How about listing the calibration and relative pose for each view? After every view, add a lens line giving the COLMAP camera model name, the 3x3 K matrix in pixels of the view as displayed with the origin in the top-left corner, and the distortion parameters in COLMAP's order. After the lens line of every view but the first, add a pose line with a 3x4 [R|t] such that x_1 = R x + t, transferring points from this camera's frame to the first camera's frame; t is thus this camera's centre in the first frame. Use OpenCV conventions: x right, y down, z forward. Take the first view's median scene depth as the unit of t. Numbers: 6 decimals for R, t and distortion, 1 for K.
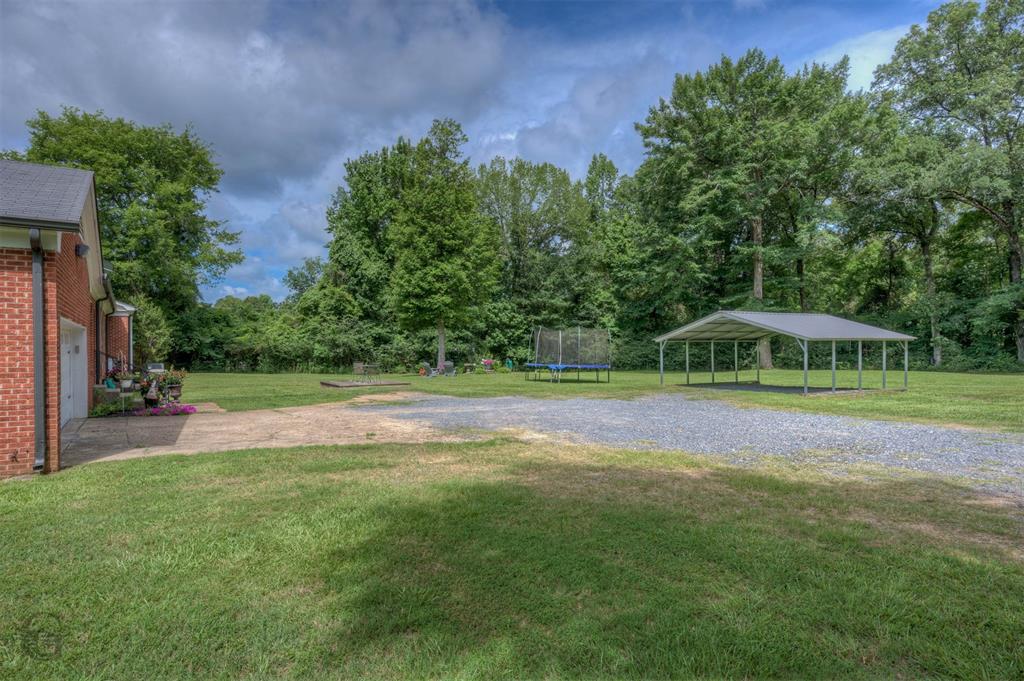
lens RADIAL K [[585.4, 0, 511.5], [0, 585.4, 342.9], [0, 0, 1]] dist [0.020578, 0.001619]
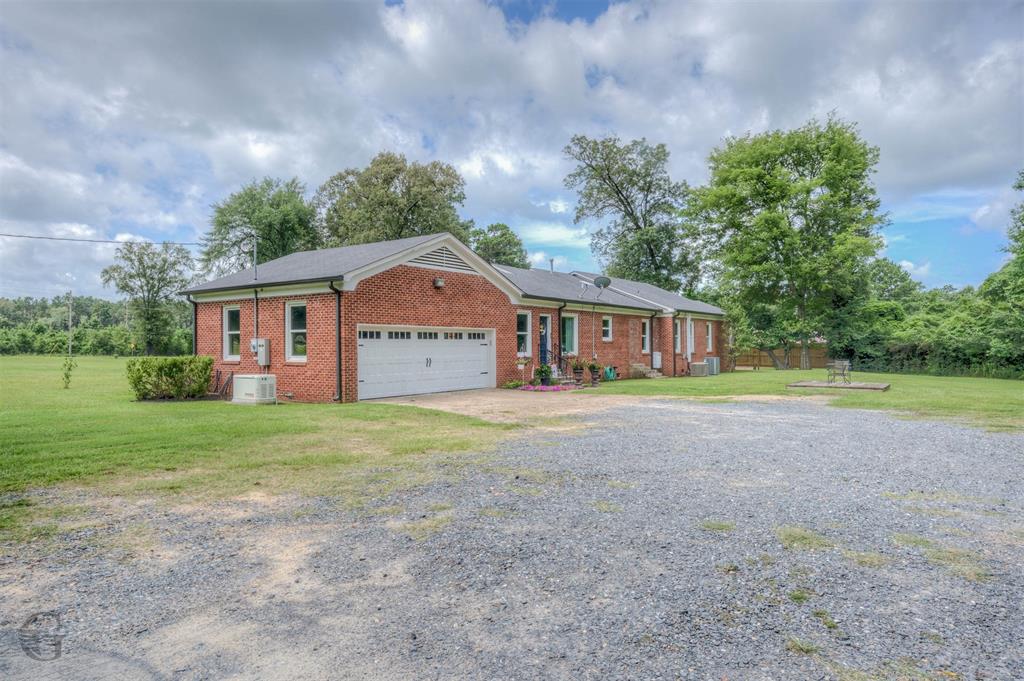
lens RADIAL K [[639.9, 0, 513.8], [0, 639.9, 340.8], [0, 0, 1]] dist [0.038667, -0.000447]
pose [[0.357455, -0.005624, -0.933914, 0.731443], [0.005468, 0.999977, -0.003928, 0.010859], [0.933915, -0.003702, 0.357477, 0.400921]]
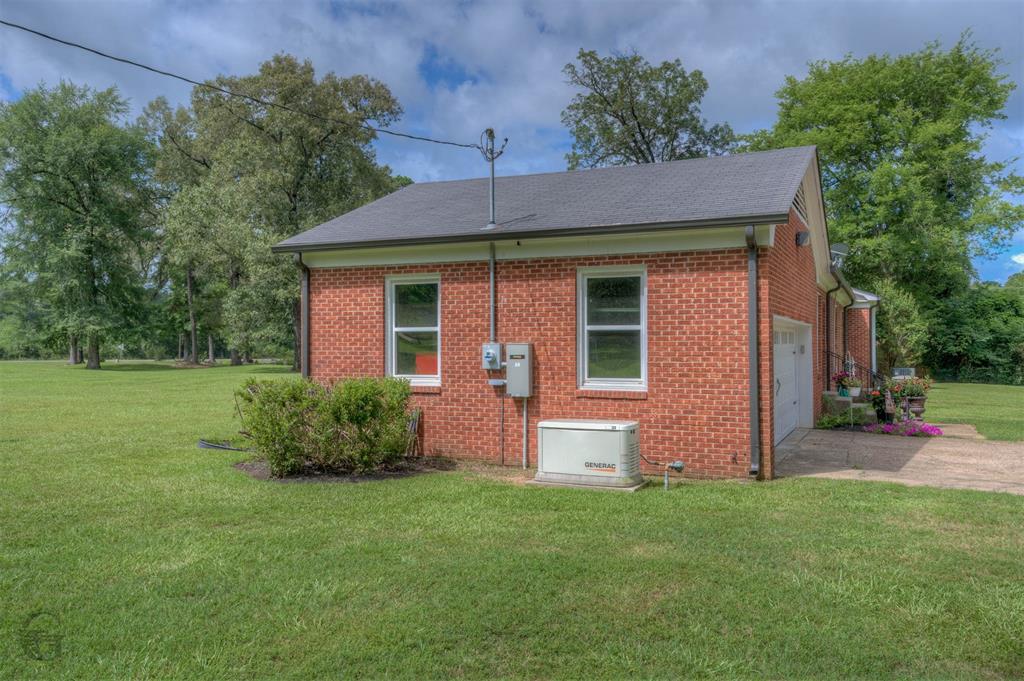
lens RADIAL K [[819.6, 0, 508.2], [0, 819.6, 341.4], [0, 0, 1]] dist [0.090468, 0.004644]
pose [[0.539220, -0.000051, -0.842165, 0.061014], [0.001341, 0.999999, 0.000797, -0.002481], [0.842164, -0.001559, 0.539220, -0.029955]]
